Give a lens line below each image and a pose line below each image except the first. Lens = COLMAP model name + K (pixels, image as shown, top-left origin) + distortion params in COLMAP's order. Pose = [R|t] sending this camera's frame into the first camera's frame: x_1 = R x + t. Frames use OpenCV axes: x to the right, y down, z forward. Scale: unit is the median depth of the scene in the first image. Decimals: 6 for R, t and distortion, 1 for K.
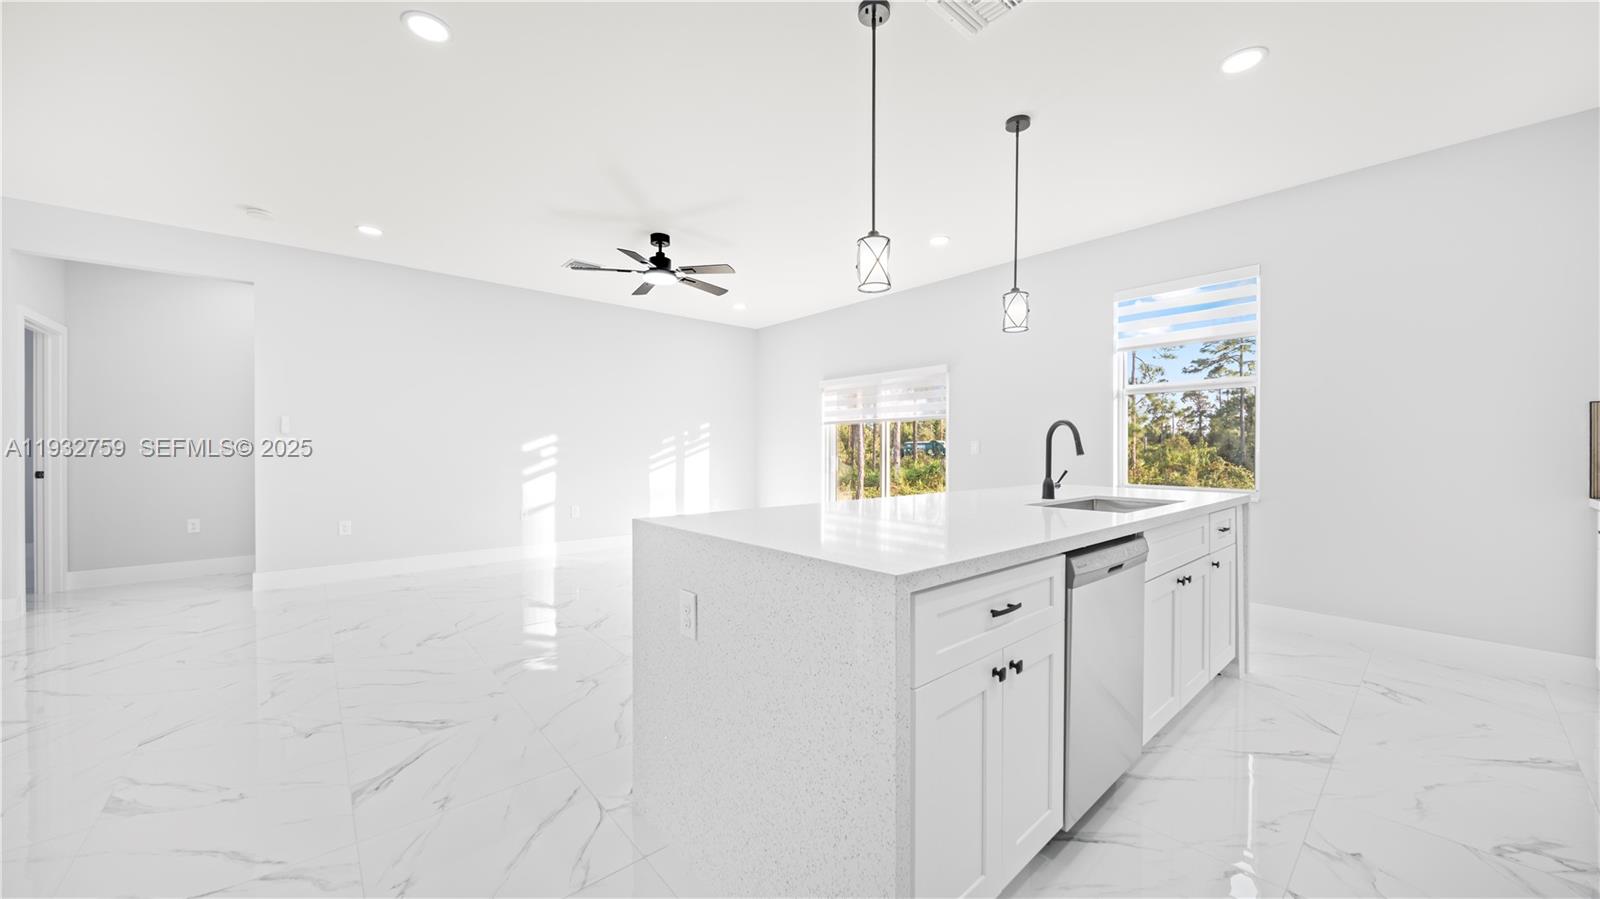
lens RADIAL K [[569.4, 0, 784.6], [0, 569.4, 454.8], [0, 0, 1]] dist [0.001320, -0.000306]
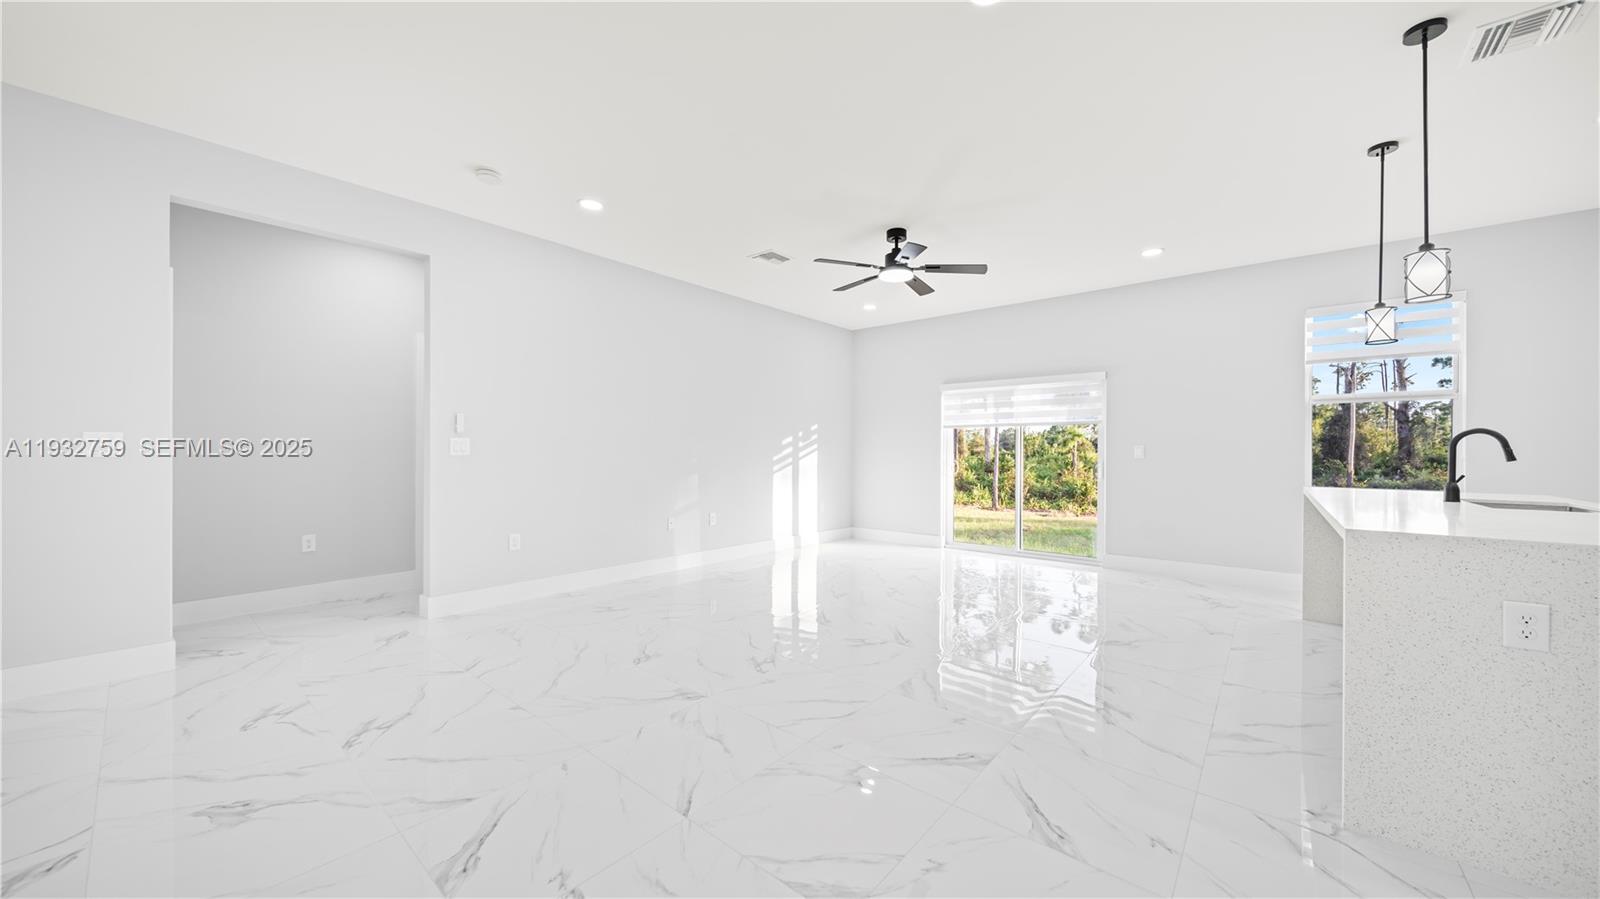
lens RADIAL K [[569.4, 0, 797.4], [0, 569.4, 450.0], [0, 0, 1]] dist [0.001320, -0.000306]
pose [[0.987361, 0.002584, 0.158469, -0.383528], [-0.001140, 0.999957, -0.009201, -0.003044], [-0.158486, 0.008904, 0.987321, 0.055176]]
